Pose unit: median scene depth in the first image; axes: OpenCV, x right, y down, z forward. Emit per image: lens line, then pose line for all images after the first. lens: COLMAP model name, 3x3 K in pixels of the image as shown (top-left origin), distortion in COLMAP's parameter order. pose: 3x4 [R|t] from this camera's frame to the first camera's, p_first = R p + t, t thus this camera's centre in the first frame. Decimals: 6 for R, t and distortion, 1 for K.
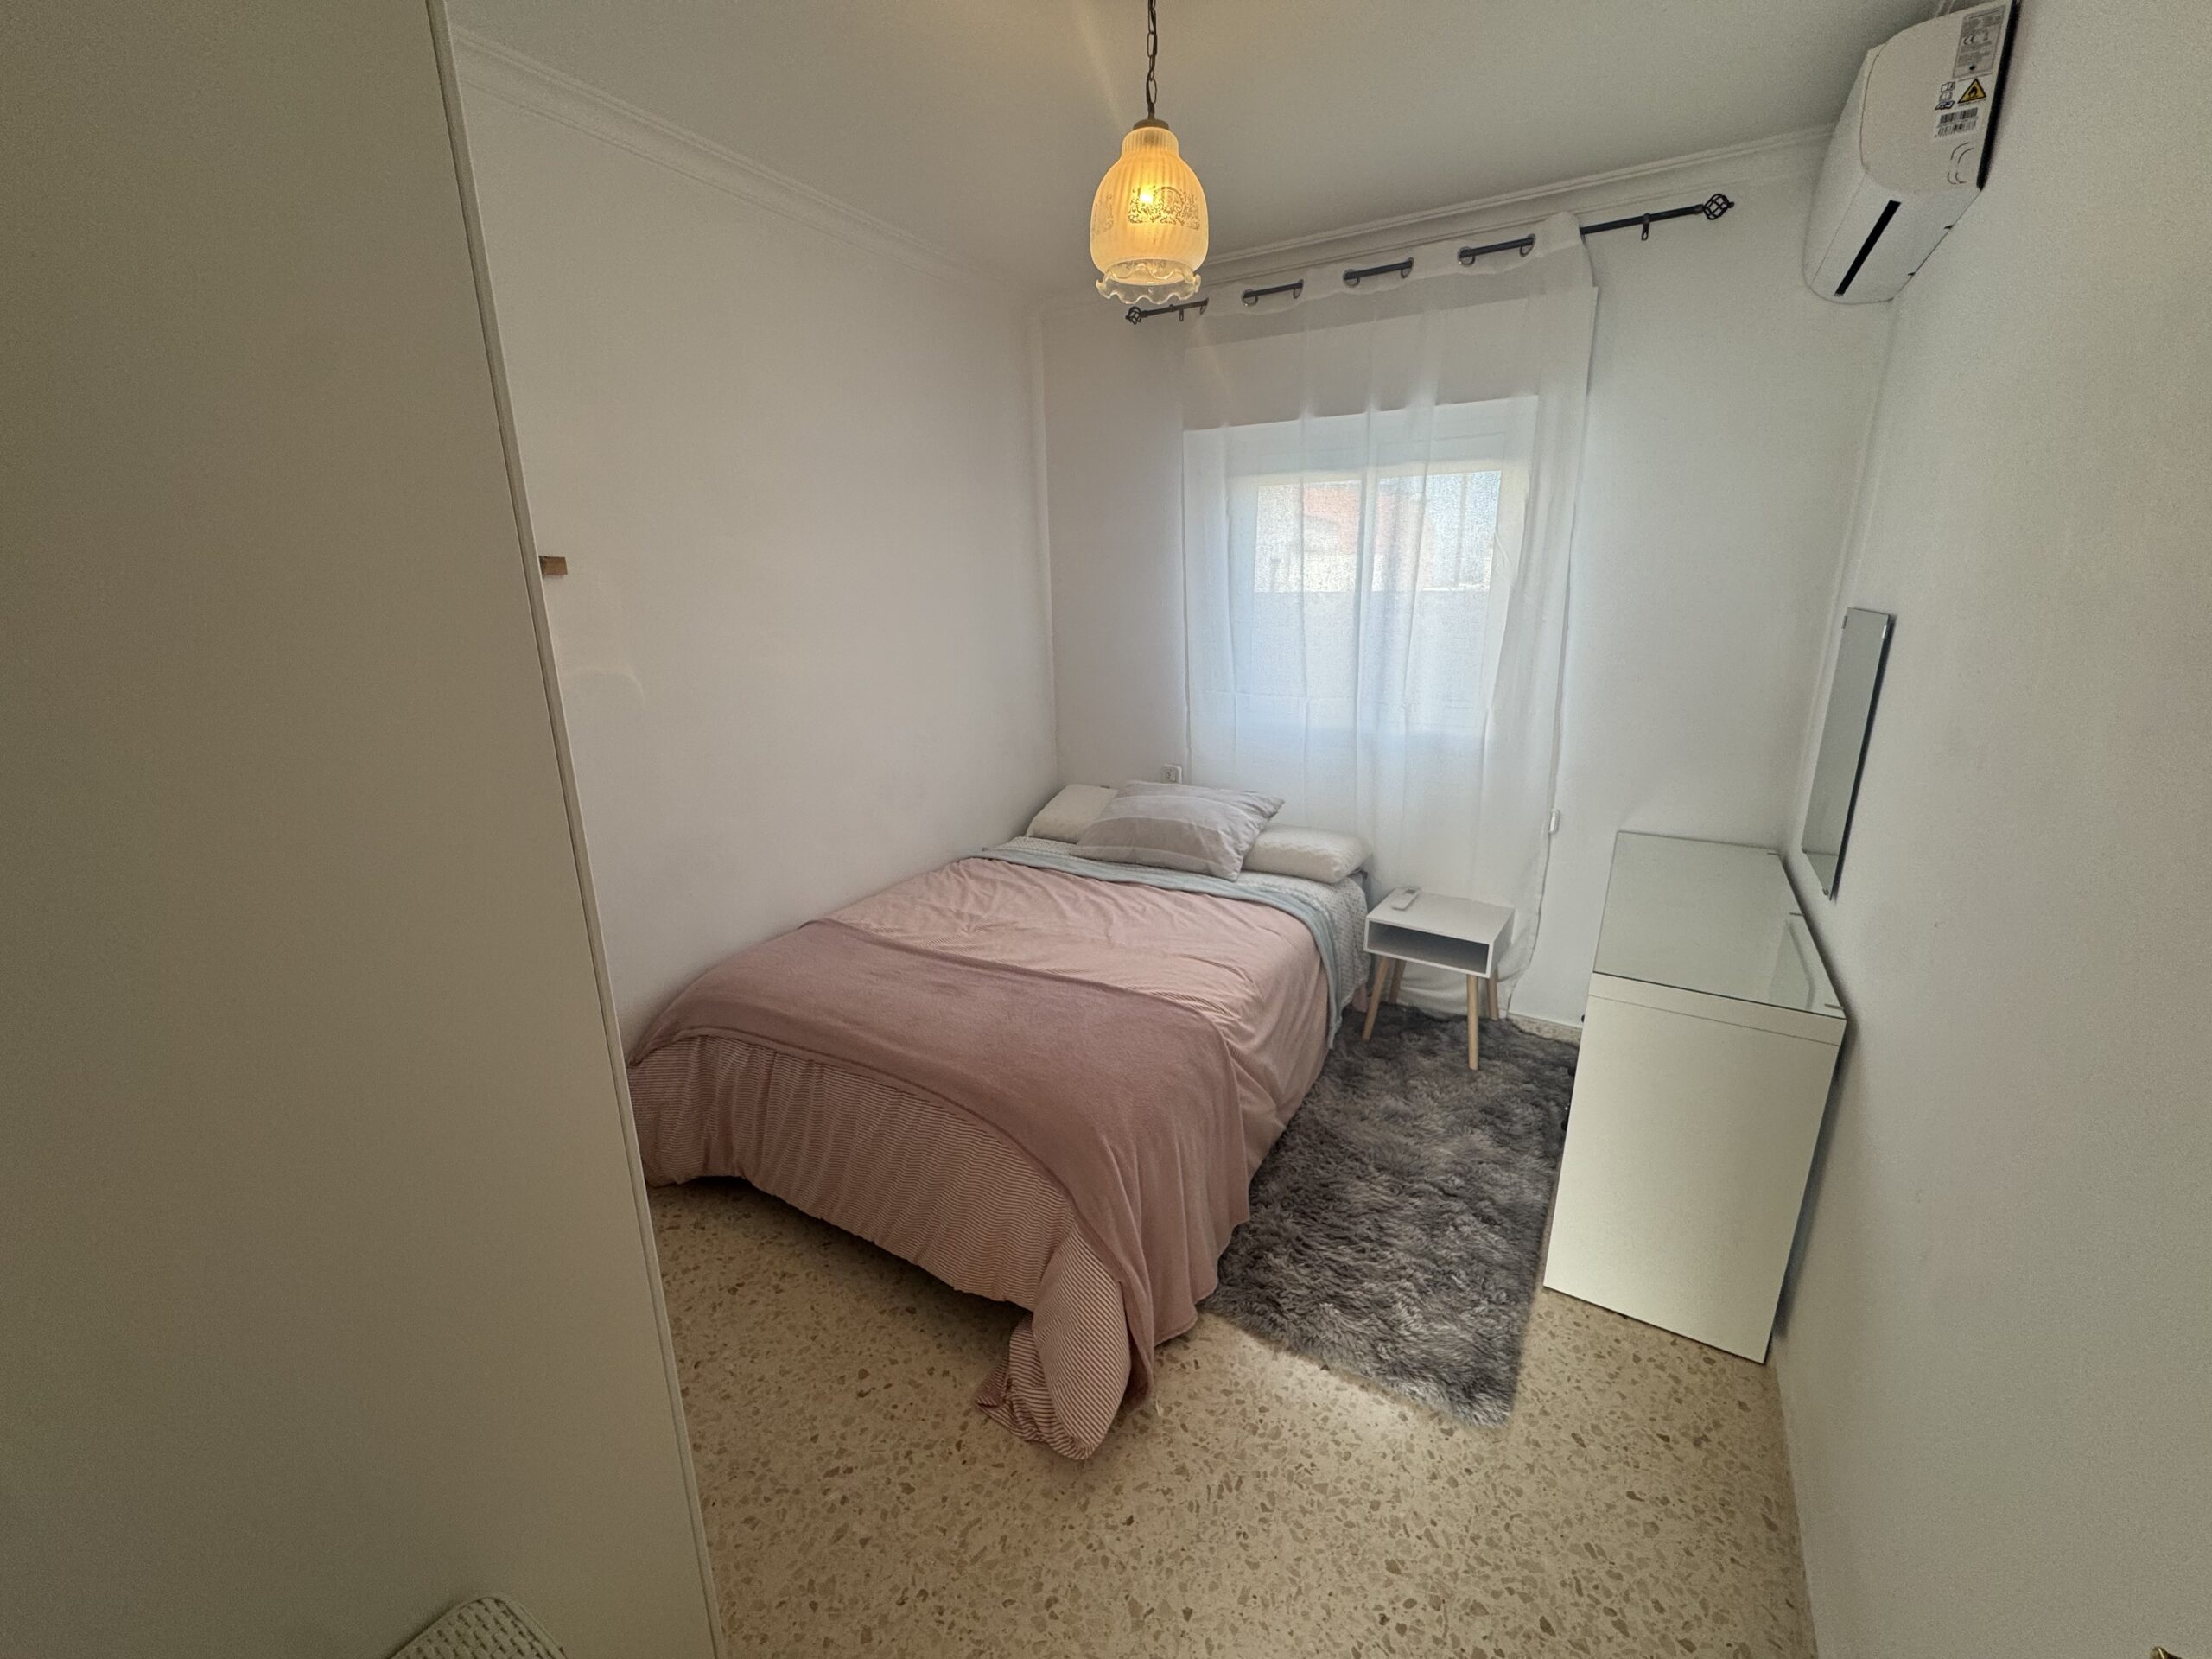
lens RADIAL K [[882.1, 0, 1100.1], [0, 882.1, 832.4], [0, 0, 1]] dist [0.000448, 0.000413]
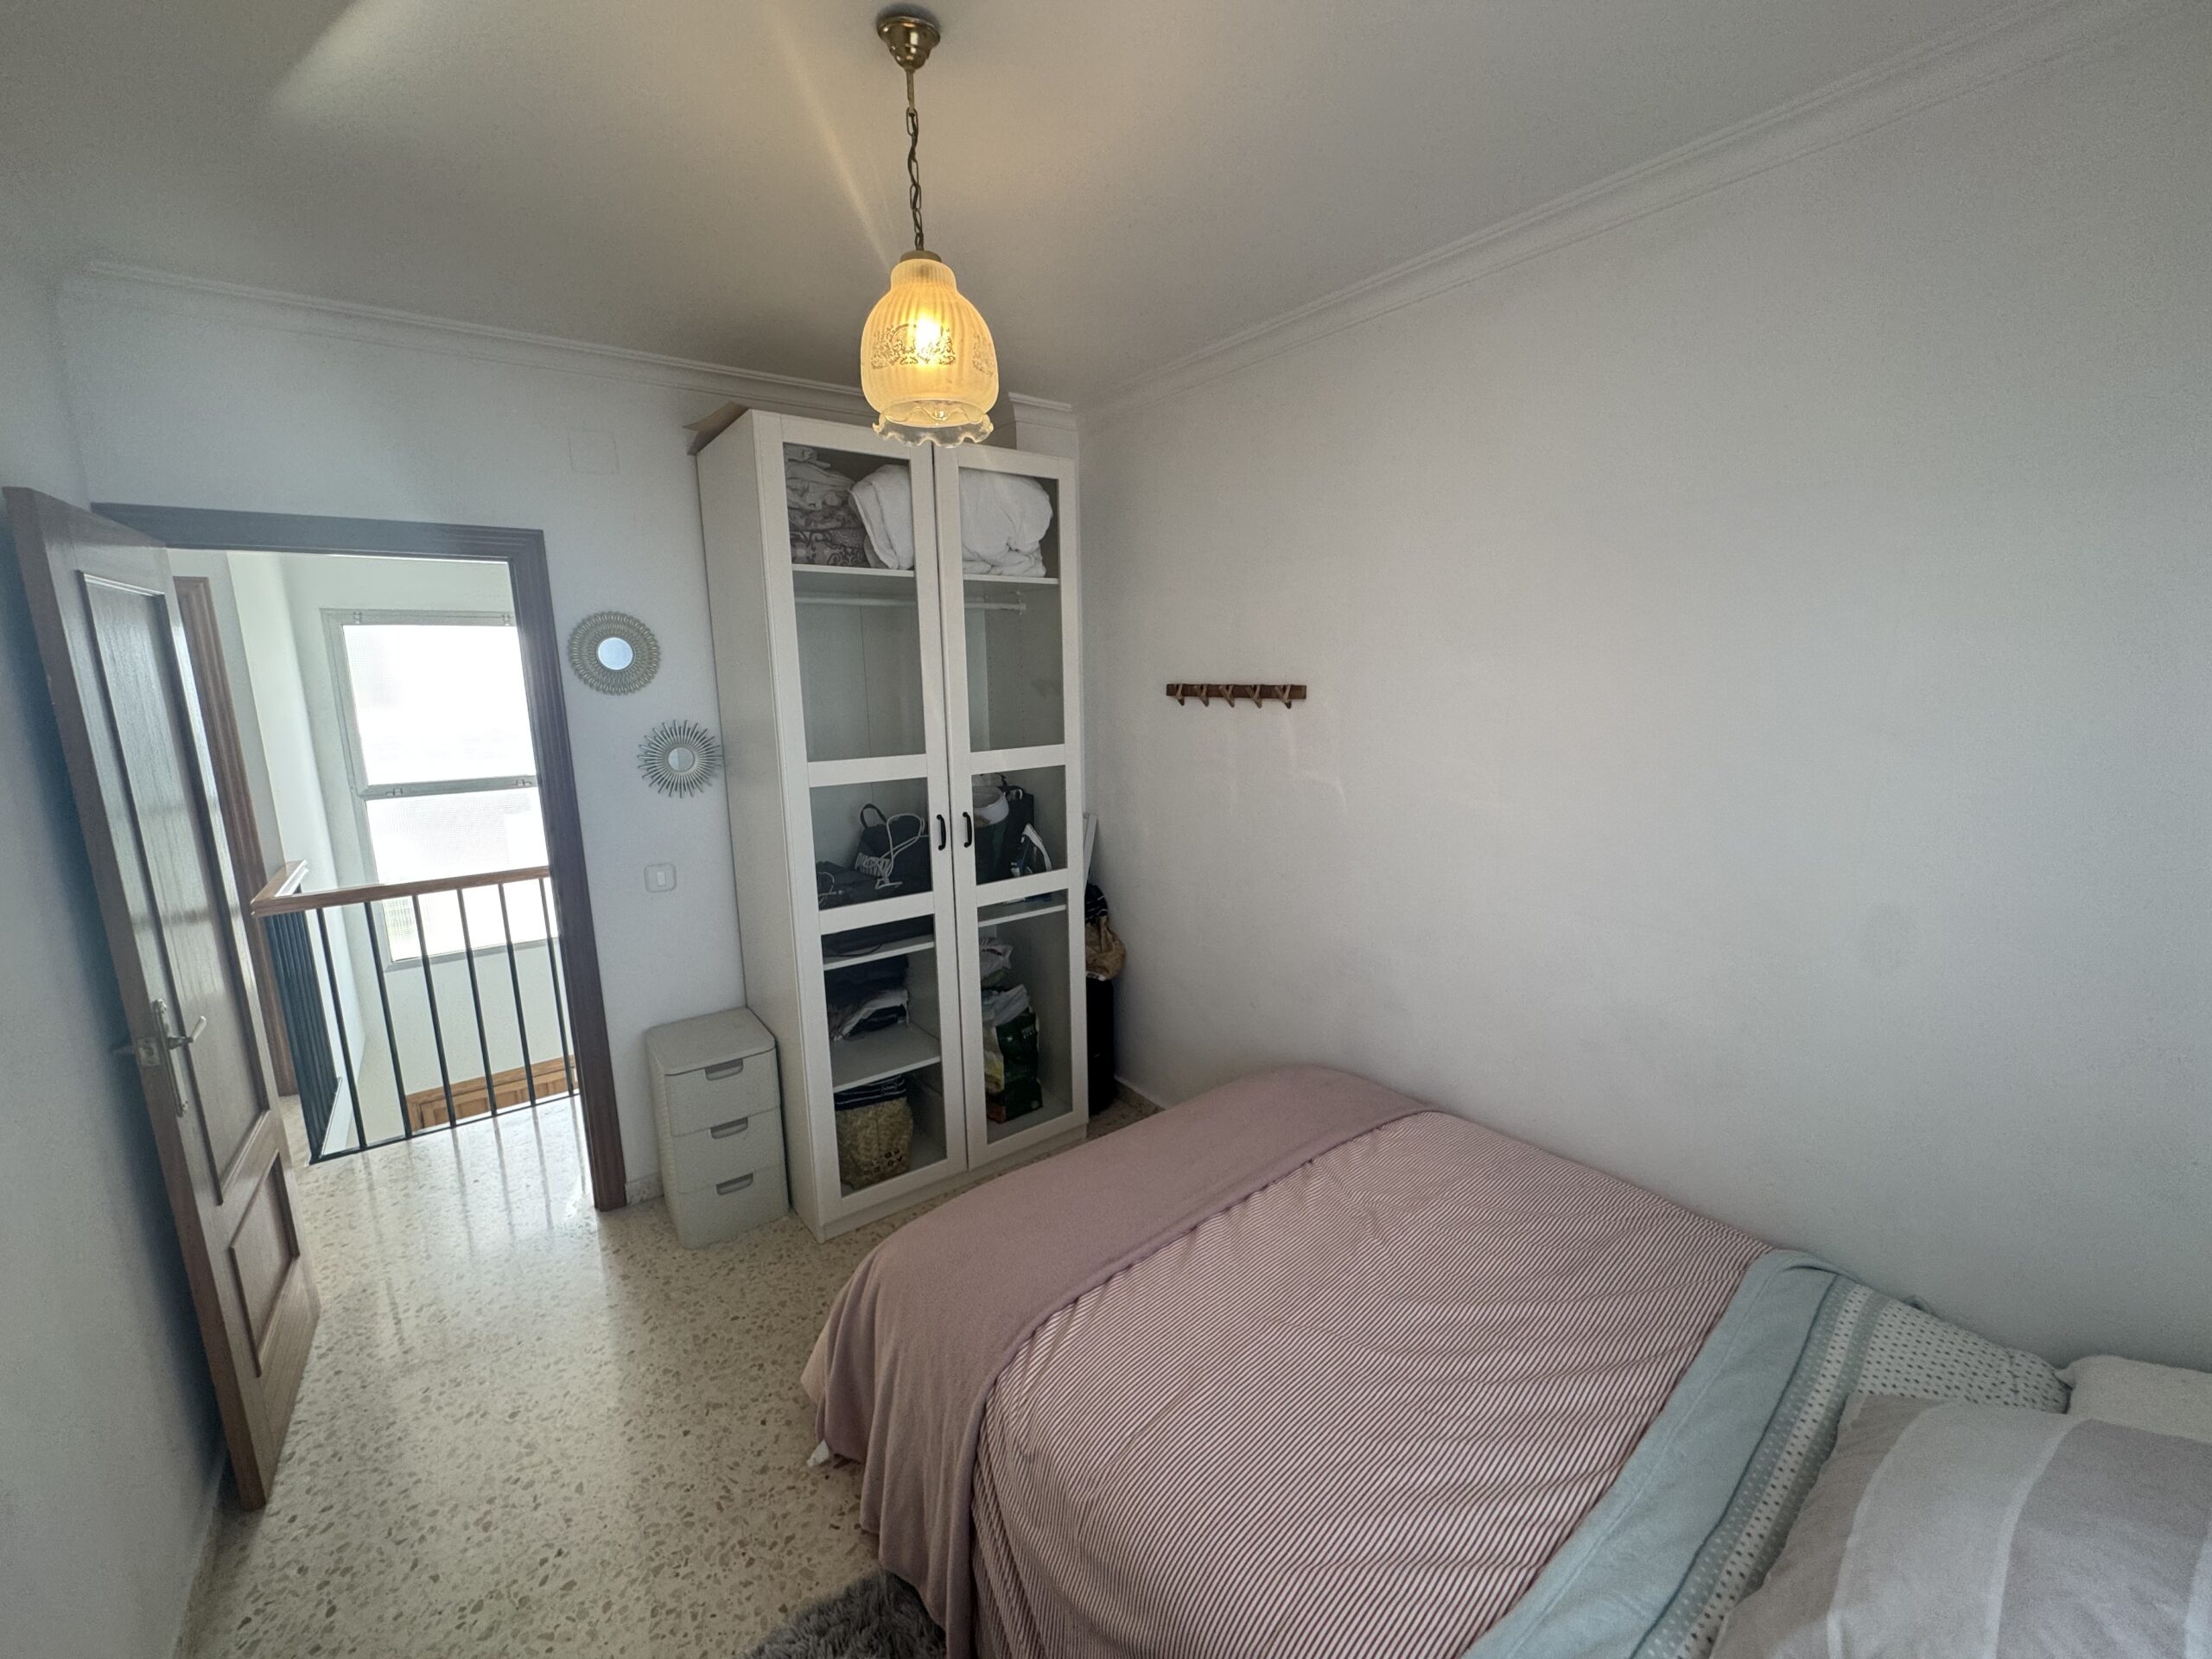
lens RADIAL K [[882.1, 0, 1100.8], [0, 882.1, 829.4], [0, 0, 1]] dist [0.000448, 0.000413]
pose [[-0.366690, 0.188325, -0.911083, 0.817832], [-0.223329, 0.932845, 0.282708, -0.505259], [0.903140, 0.307137, -0.300007, 1.446871]]
